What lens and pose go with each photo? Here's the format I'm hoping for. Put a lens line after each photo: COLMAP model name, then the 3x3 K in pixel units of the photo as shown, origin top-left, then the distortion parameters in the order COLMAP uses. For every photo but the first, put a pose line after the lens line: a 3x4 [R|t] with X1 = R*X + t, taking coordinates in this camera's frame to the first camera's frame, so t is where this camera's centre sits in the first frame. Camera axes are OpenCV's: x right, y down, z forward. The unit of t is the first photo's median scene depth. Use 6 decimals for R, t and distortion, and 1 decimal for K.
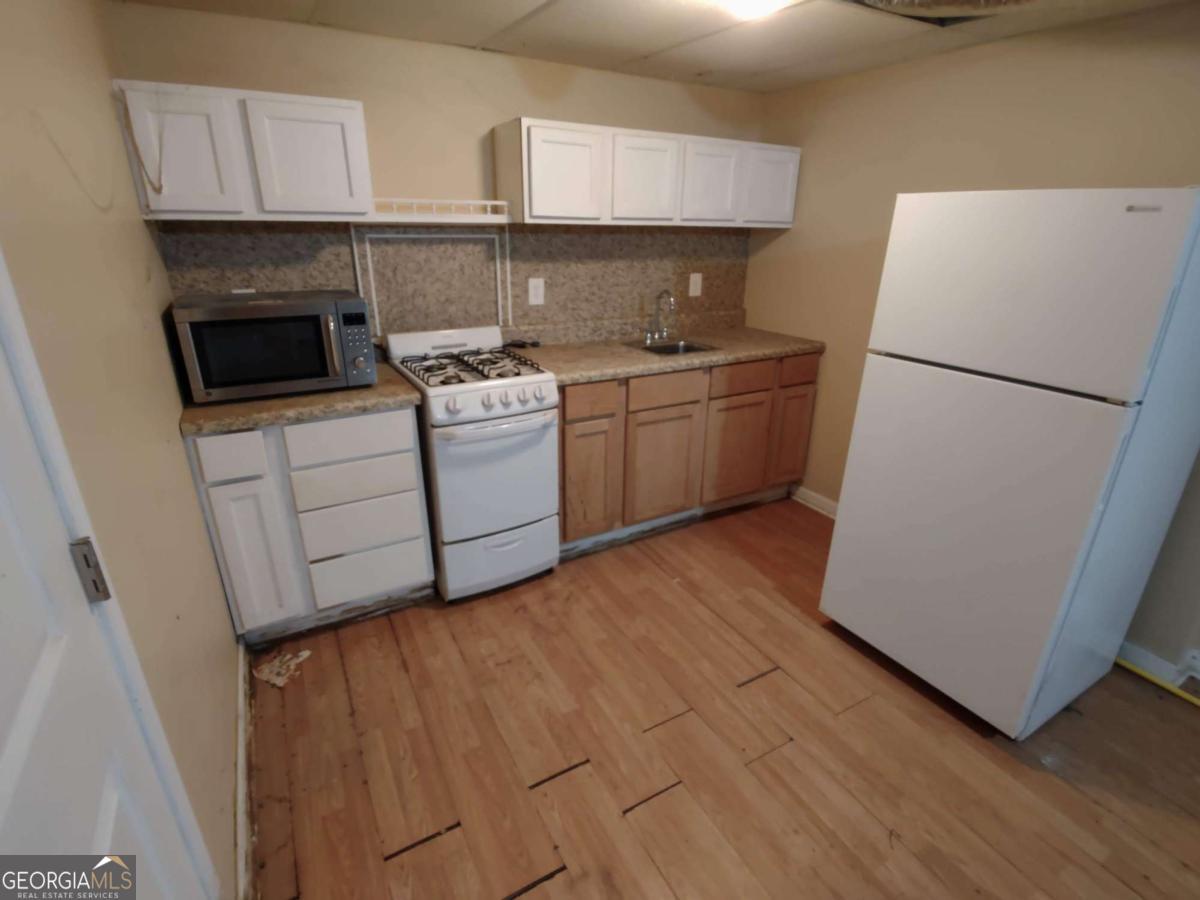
lens RADIAL K [[583.8, 0, 602.7], [0, 583.8, 453.3], [0, 0, 1]] dist [-0.001371, -0.011734]
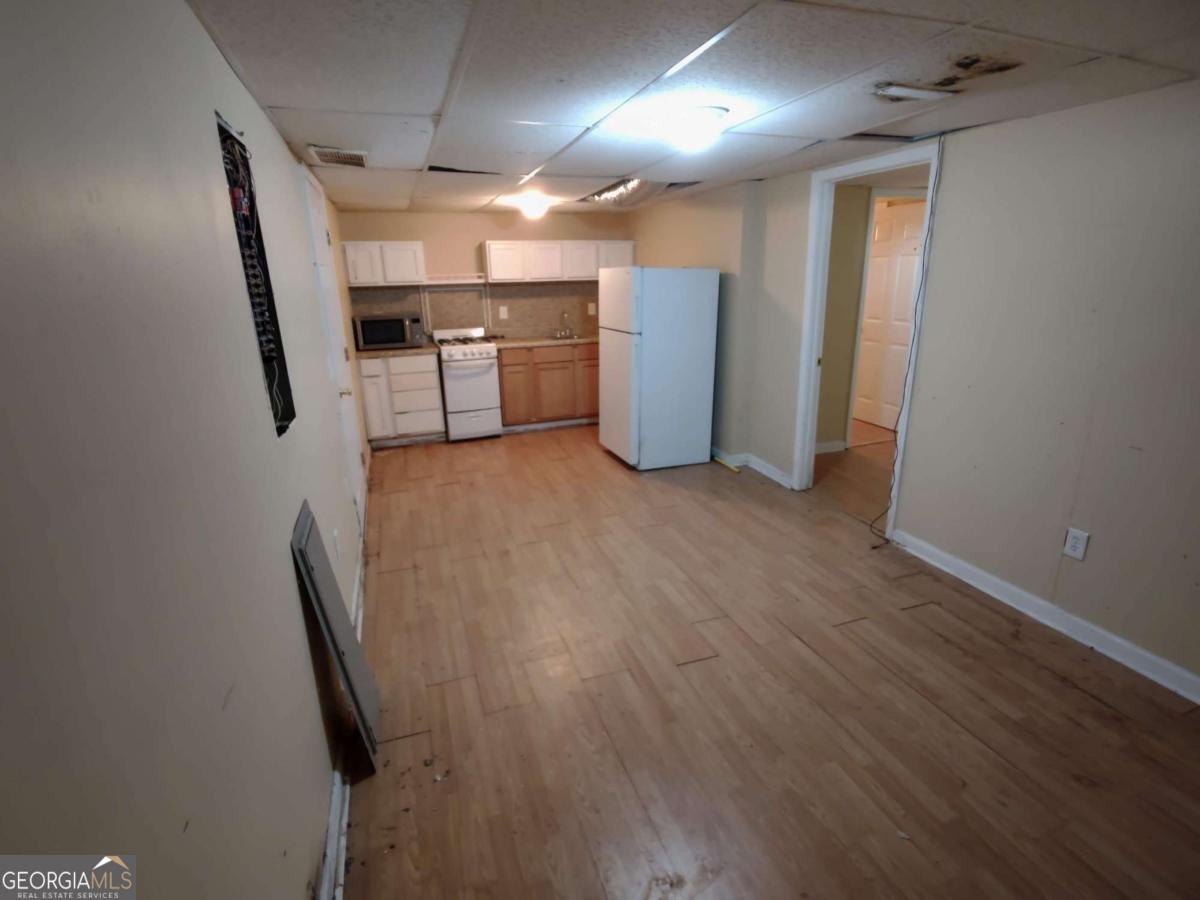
lens RADIAL K [[583.8, 0, 599.5], [0, 583.8, 449.4], [0, 0, 1]] dist [-0.001371, -0.011734]
pose [[0.983283, 0.015991, -0.181379, 0.774778], [-0.030548, 0.996505, -0.077749, 0.467033], [0.179502, 0.081990, 0.980335, -1.227860]]
